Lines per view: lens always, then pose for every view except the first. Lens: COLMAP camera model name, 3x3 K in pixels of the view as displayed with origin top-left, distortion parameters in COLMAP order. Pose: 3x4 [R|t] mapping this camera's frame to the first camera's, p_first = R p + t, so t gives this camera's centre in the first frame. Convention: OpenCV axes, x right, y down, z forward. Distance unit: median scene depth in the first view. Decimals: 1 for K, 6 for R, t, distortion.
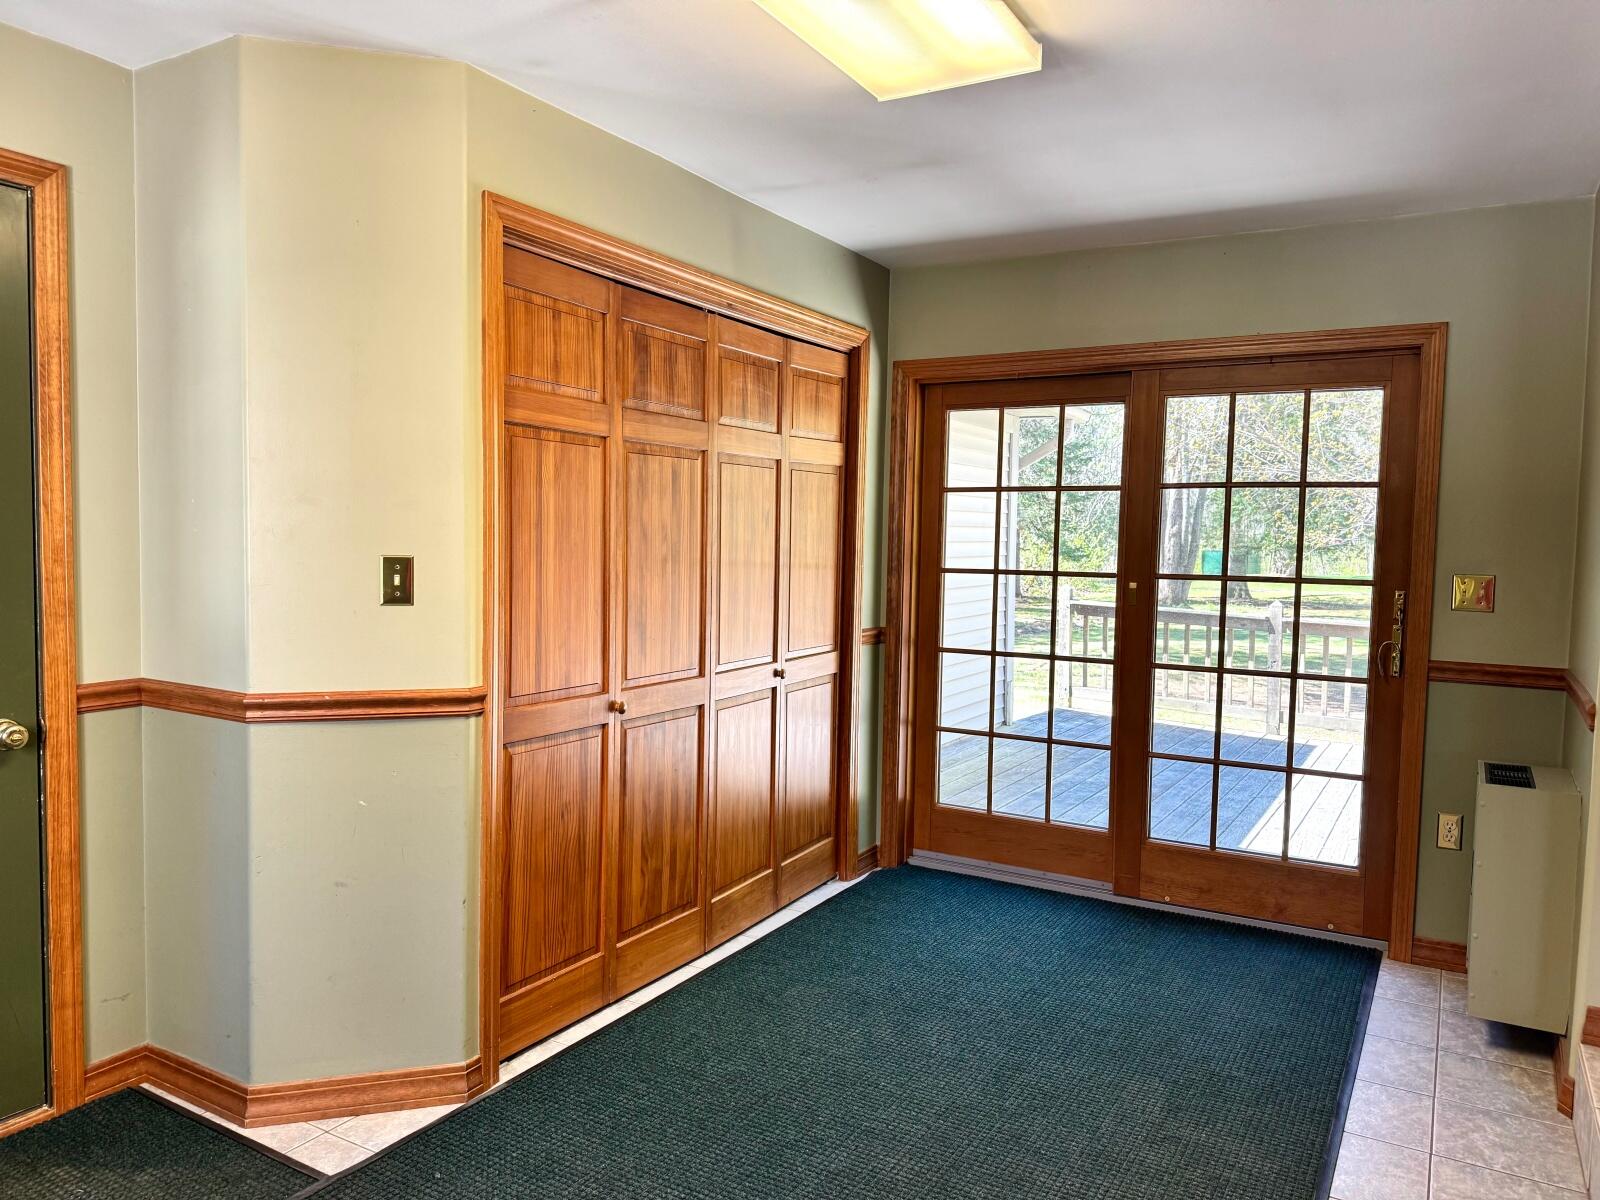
lens RADIAL K [[1135.5, 0, 835.7], [0, 1135.5, 599.3], [0, 0, 1]] dist [0.220049, -0.443615]
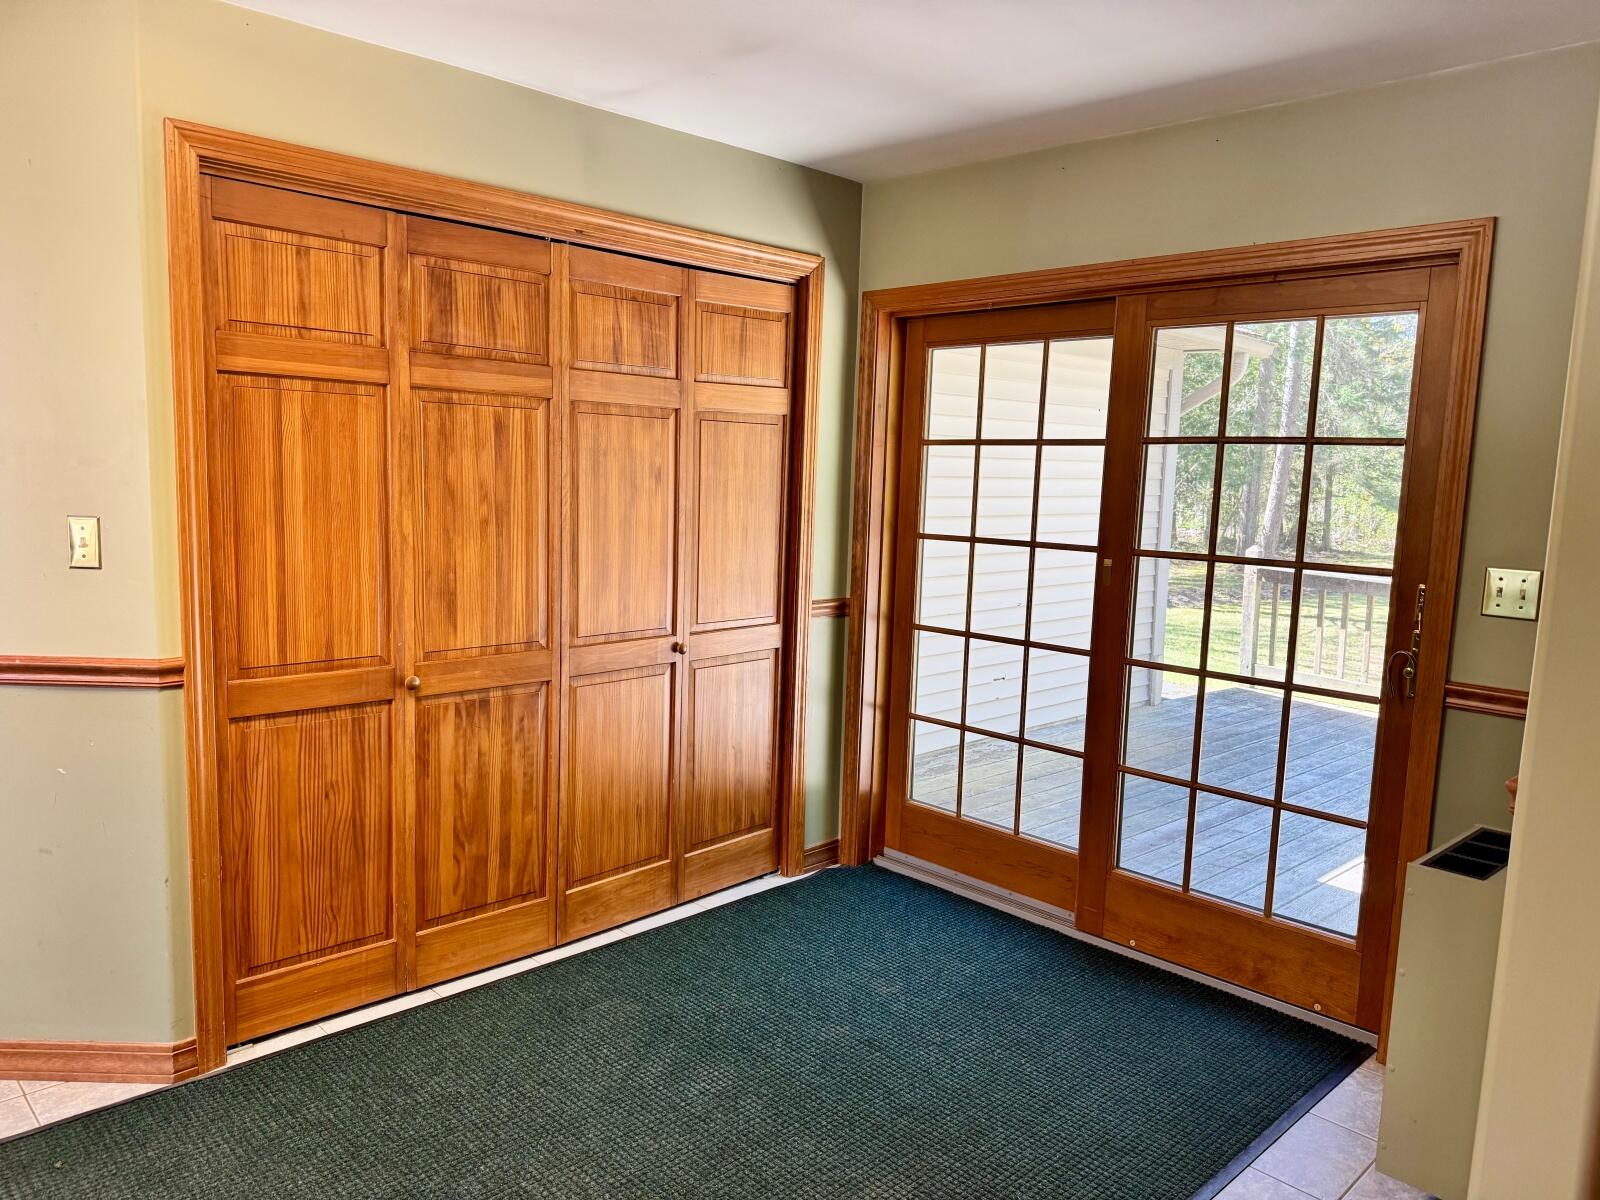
lens RADIAL K [[1141.1, 0, 805.4], [0, 1141.1, 604.0], [0, 0, 1]] dist [0.125756, -0.185420]
pose [[0.960255, 0.045304, -0.275425, 0.293962], [-0.030136, 0.997799, 0.059061, -0.026092], [0.277494, -0.048414, 0.959507, 0.163167]]
